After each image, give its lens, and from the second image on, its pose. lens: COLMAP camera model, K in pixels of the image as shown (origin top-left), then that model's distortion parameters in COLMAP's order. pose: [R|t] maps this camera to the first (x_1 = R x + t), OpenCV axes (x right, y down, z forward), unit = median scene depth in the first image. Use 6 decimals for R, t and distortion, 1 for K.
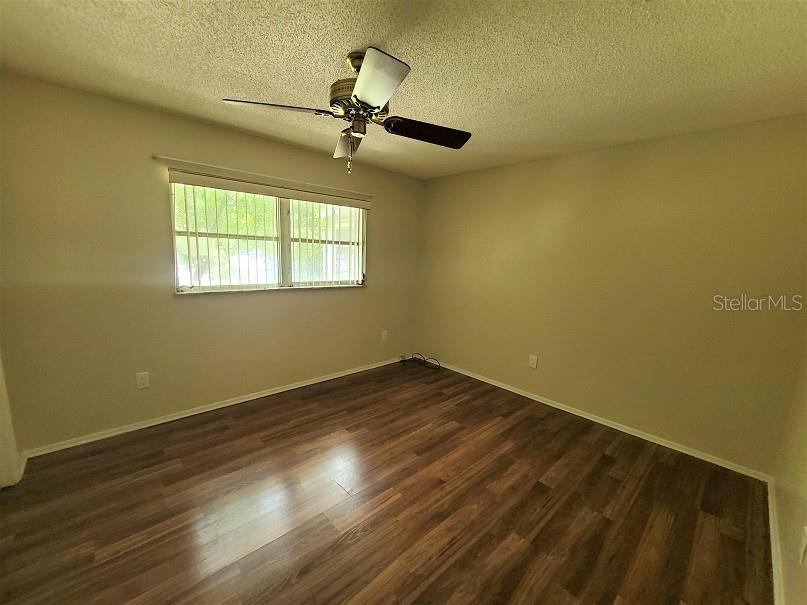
lens RADIAL K [[329.0, 0, 403.6], [0, 329.0, 307.8], [0, 0, 1]] dist [0.000629, -0.000091]
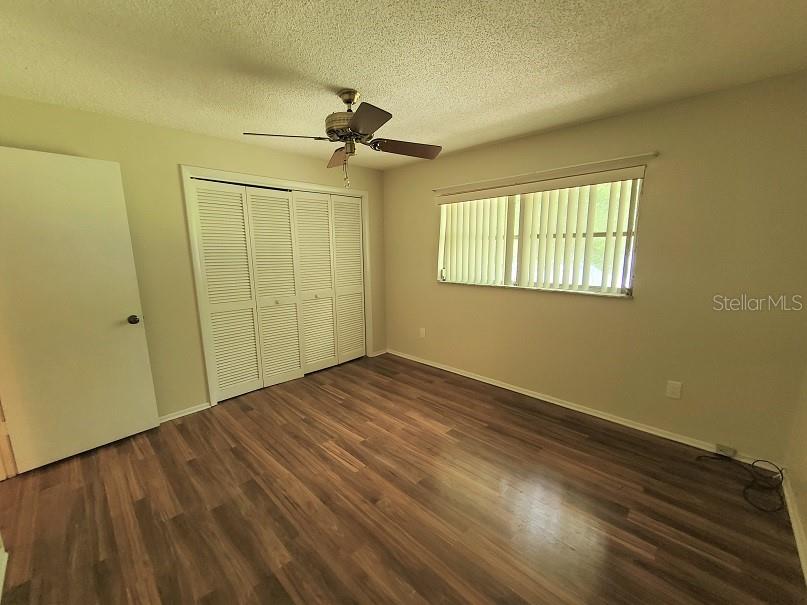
lens RADIAL K [[329.0, 0, 403.6], [0, 329.0, 307.8], [0, 0, 1]] dist [0.000629, -0.000091]
pose [[0.050549, 0.141483, -0.988649, 0.833648], [-0.148307, 0.980003, 0.132663, -0.108807], [0.987649, 0.139918, 0.070521, 0.837725]]
